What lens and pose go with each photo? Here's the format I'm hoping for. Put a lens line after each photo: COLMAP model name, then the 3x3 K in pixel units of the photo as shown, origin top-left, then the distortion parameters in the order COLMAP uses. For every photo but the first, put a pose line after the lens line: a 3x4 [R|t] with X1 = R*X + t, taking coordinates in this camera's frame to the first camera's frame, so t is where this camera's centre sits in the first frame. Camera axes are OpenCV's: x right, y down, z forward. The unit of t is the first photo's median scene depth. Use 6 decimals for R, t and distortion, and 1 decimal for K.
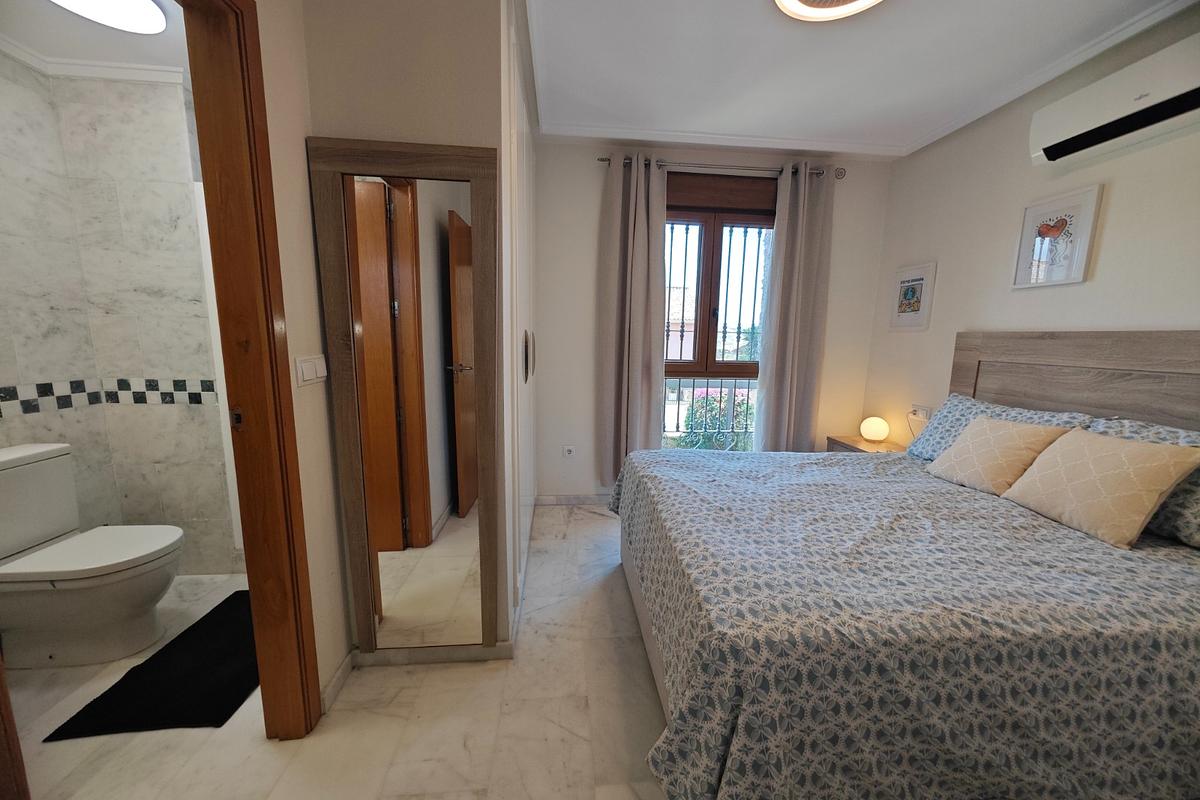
lens RADIAL K [[425.0, 0, 606.6], [0, 425.0, 400.7], [0, 0, 1]] dist [0.000194, -0.000156]
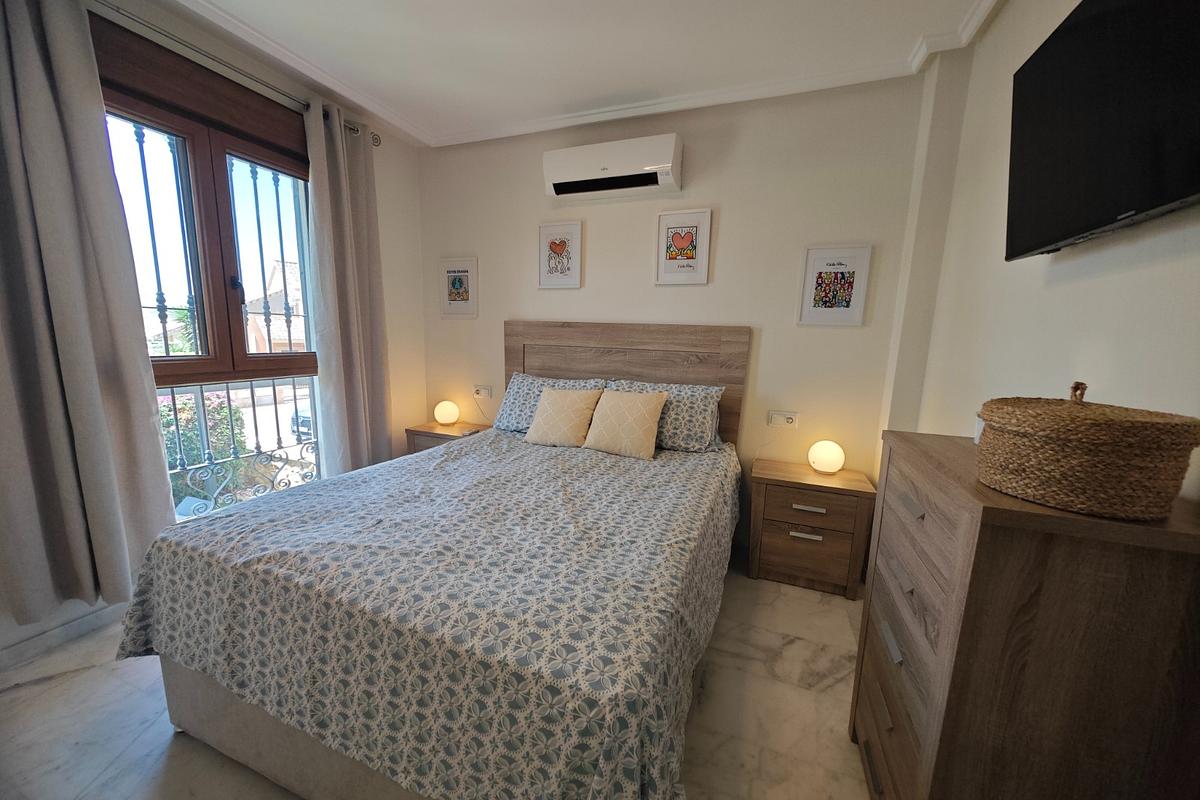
lens RADIAL K [[425.0, 0, 606.6], [0, 425.0, 400.7], [0, 0, 1]] dist [0.000194, -0.000156]
pose [[0.444615, -0.145027, 0.883903, -0.174332], [0.111688, 0.988080, 0.105939, -0.046157], [-0.888731, 0.051619, 0.455513, 0.293279]]
